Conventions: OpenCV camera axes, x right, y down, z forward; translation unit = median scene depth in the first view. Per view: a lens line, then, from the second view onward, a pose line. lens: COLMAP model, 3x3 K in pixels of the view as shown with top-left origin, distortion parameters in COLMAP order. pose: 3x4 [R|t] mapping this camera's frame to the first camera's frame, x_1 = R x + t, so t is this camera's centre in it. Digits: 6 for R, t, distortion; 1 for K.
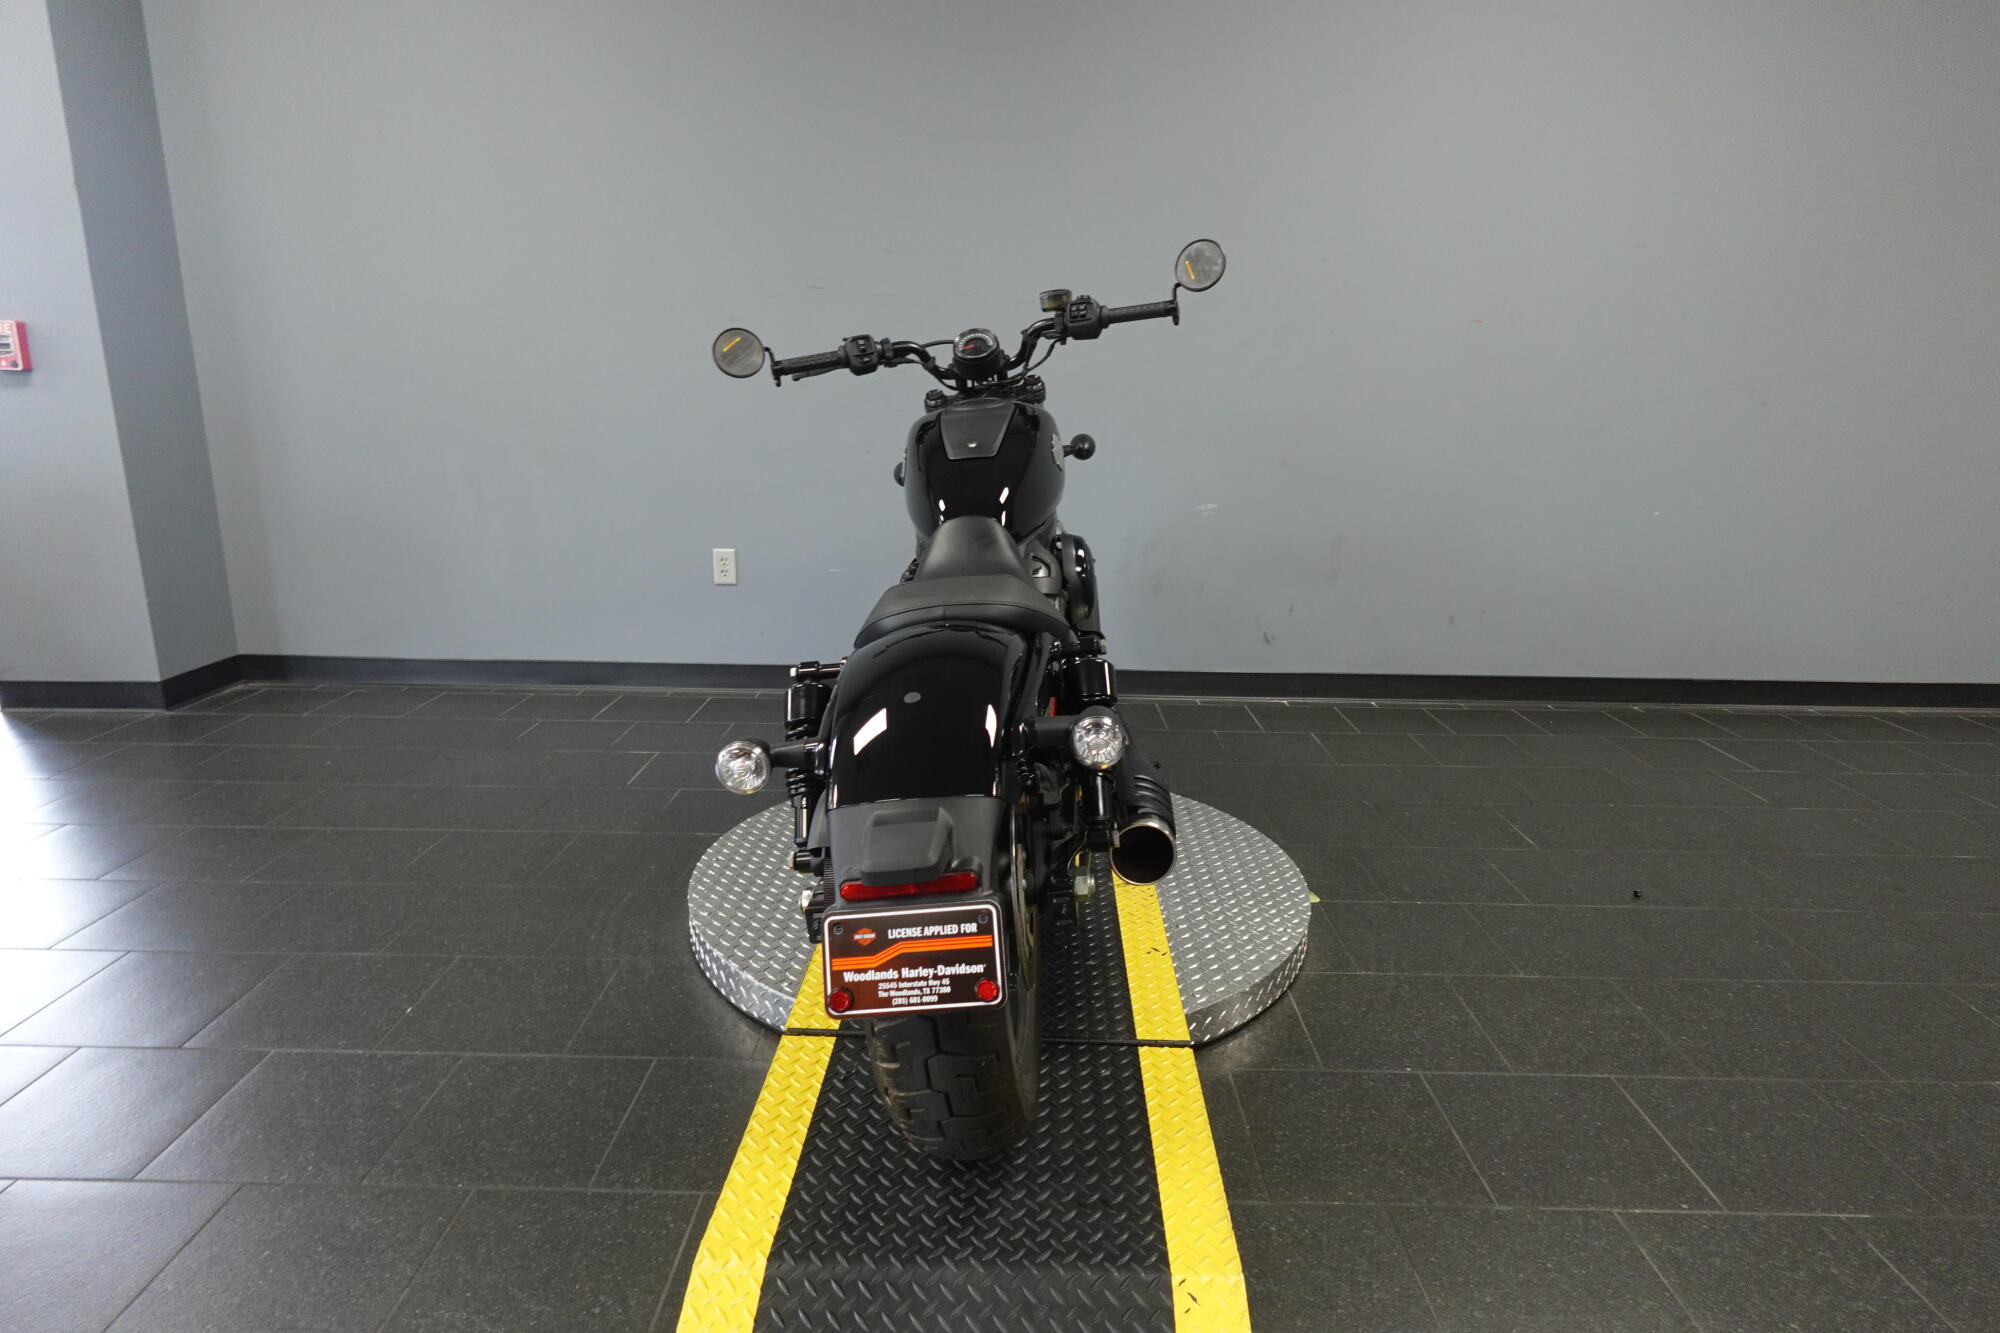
lens RADIAL K [[1130.9, 0, 1010.4], [0, 1130.9, 668.3], [0, 0, 1]] dist [0.006415, -0.003812]
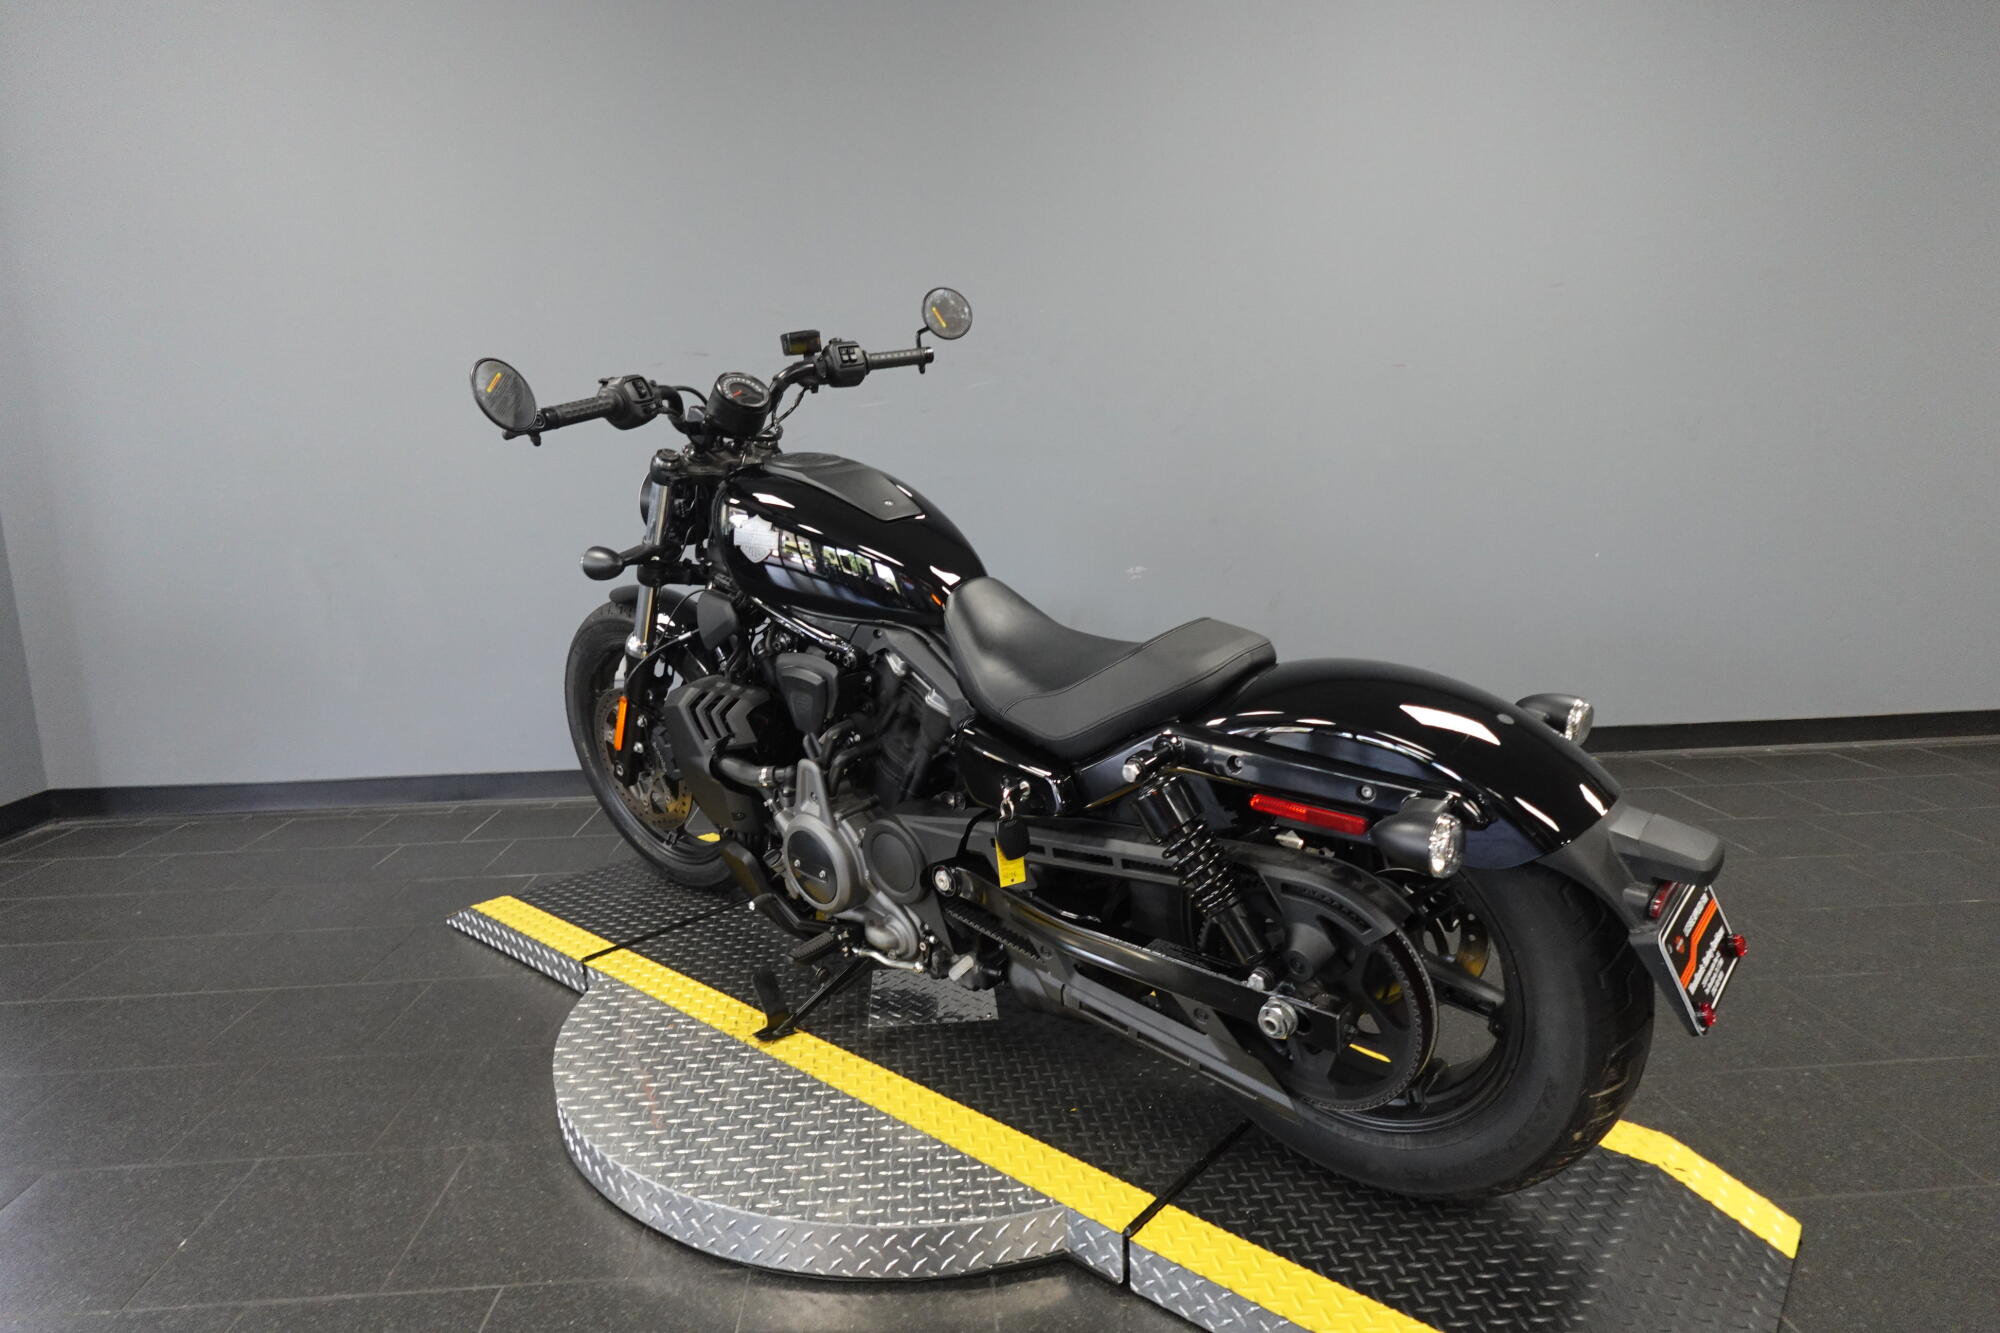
lens RADIAL K [[1130.9, 0, 1009.8], [0, 1130.9, 665.2], [0, 0, 1]] dist [0.006415, -0.003812]
pose [[0.996363, -0.052395, 0.067191, 0.005231], [0.057127, 0.995870, -0.070567, -0.006912], [-0.063216, 0.074149, 0.995241, 0.145595]]
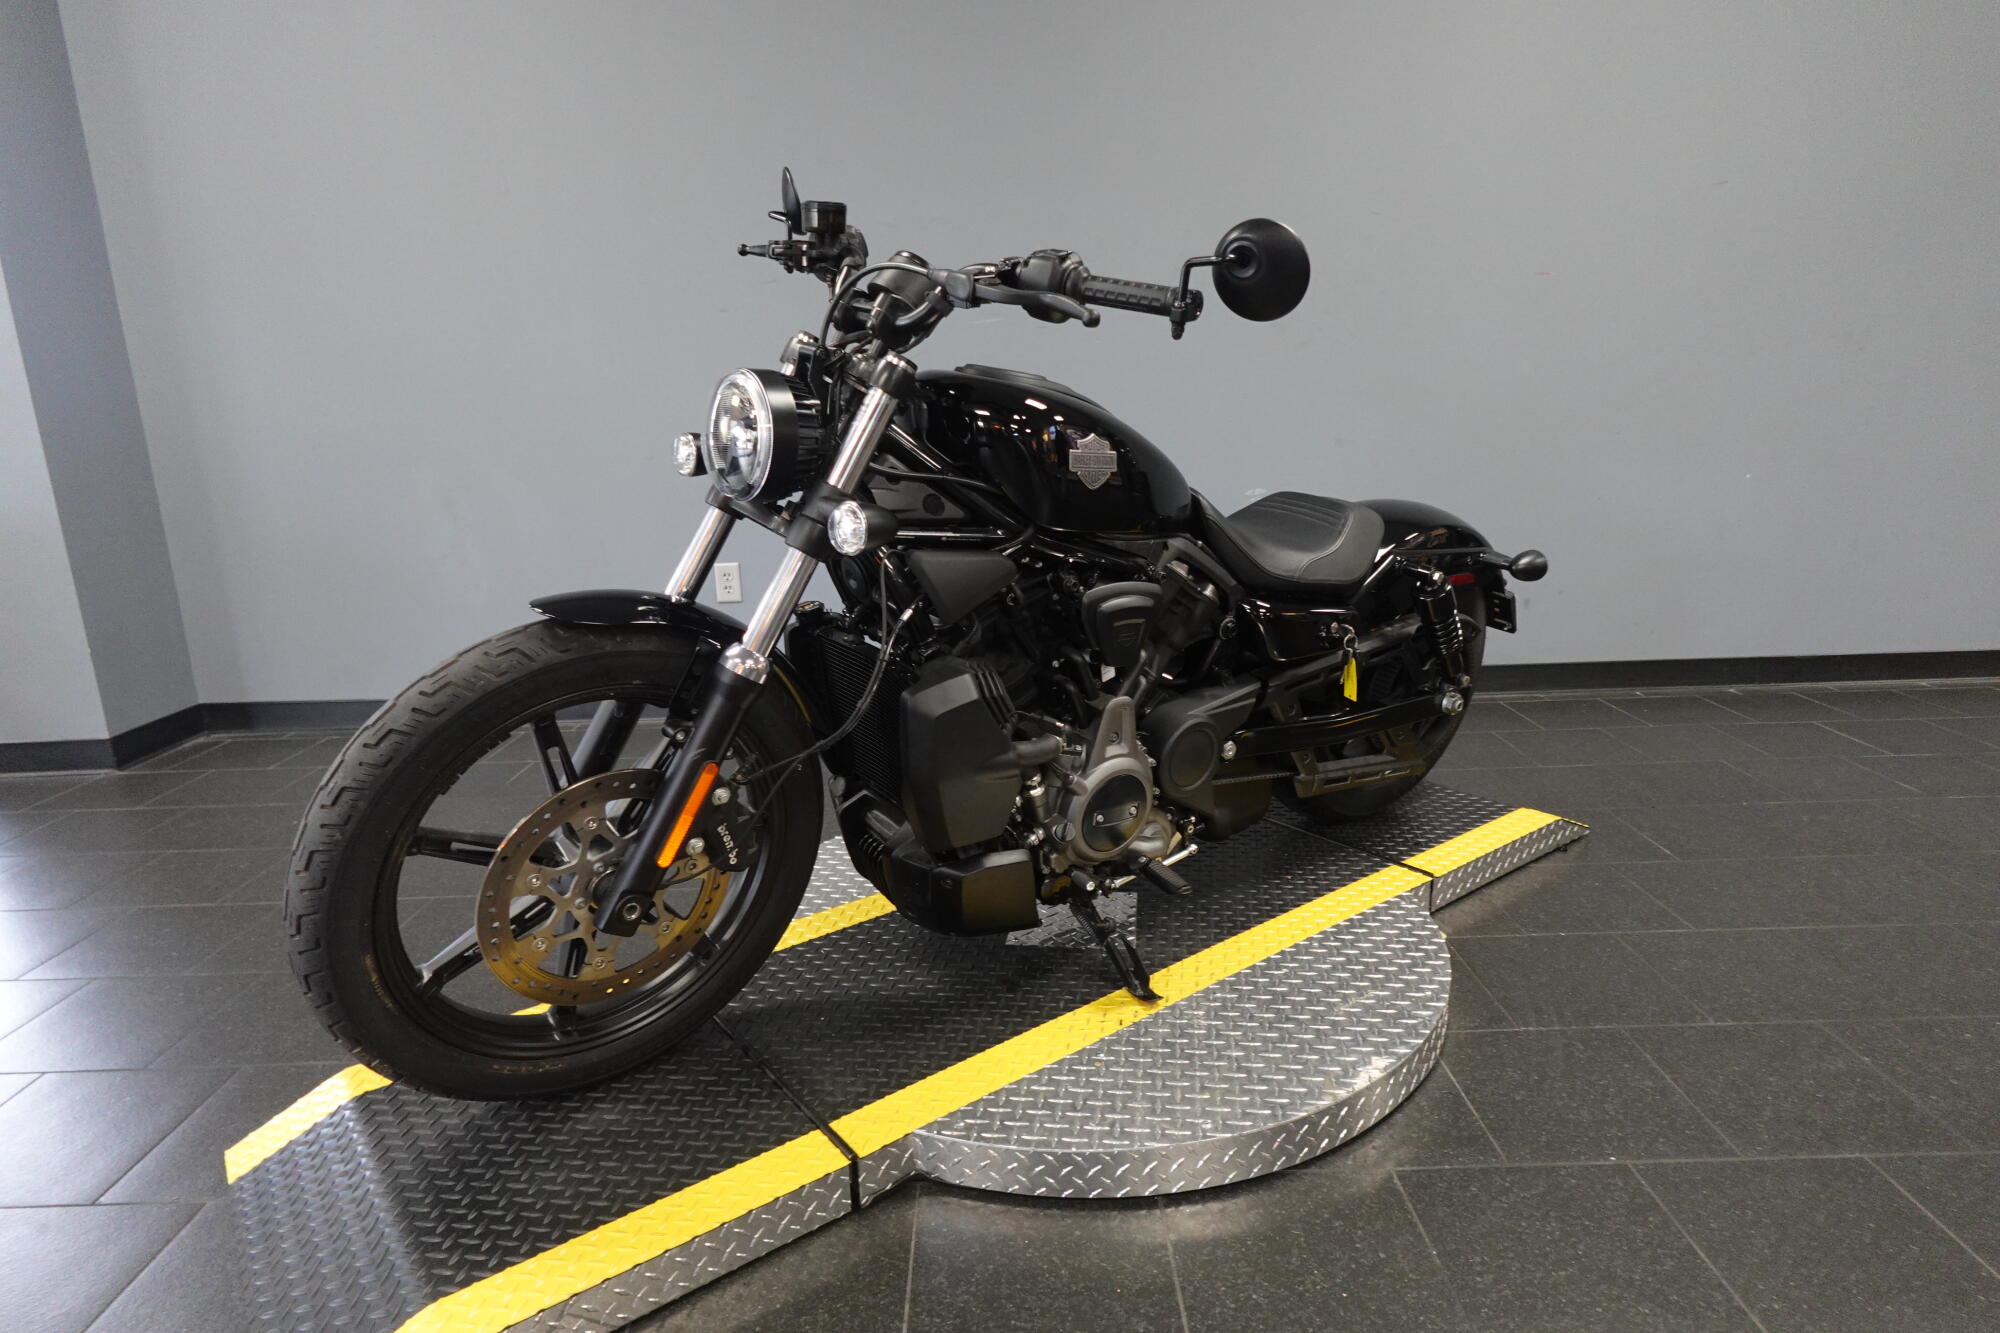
lens RADIAL K [[1130.9, 0, 1011.0], [0, 1130.9, 668.1], [0, 0, 1]] dist [0.006415, -0.003812]
pose [[0.998891, -0.047049, 0.001535, -0.054787], [0.047056, 0.998879, -0.005072, -0.010444], [-0.001294, 0.005138, 0.999986, 0.165627]]
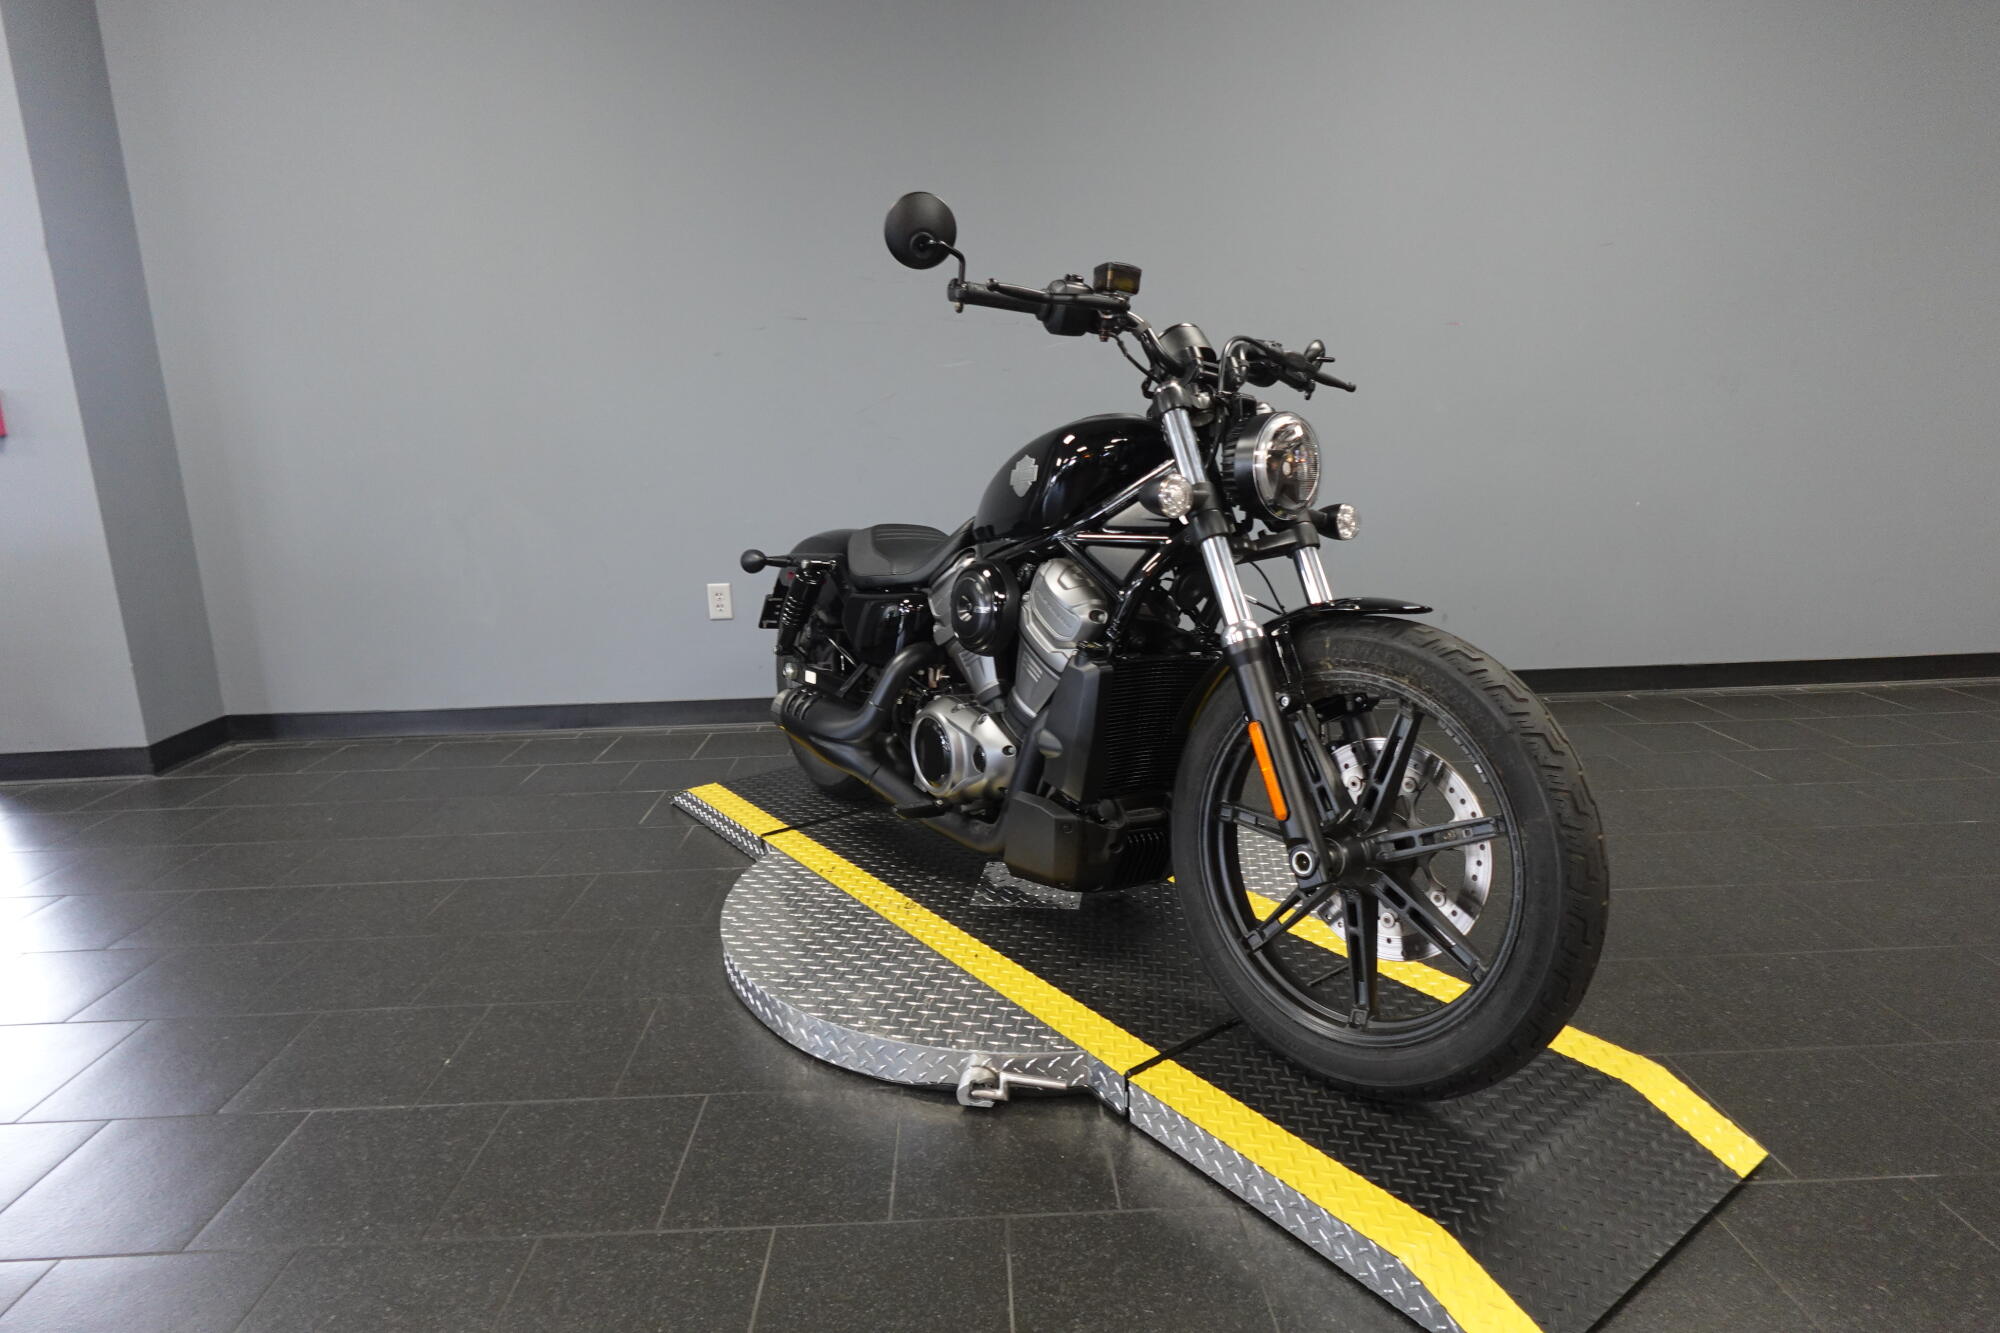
lens RADIAL K [[1130.9, 0, 1010.9], [0, 1130.9, 668.5], [0, 0, 1]] dist [0.006415, -0.003812]
pose [[0.998309, -0.051394, 0.027157, -0.050497], [0.052017, 0.998387, -0.022767, 0.009468], [-0.025943, 0.024141, 0.999372, 0.001851]]
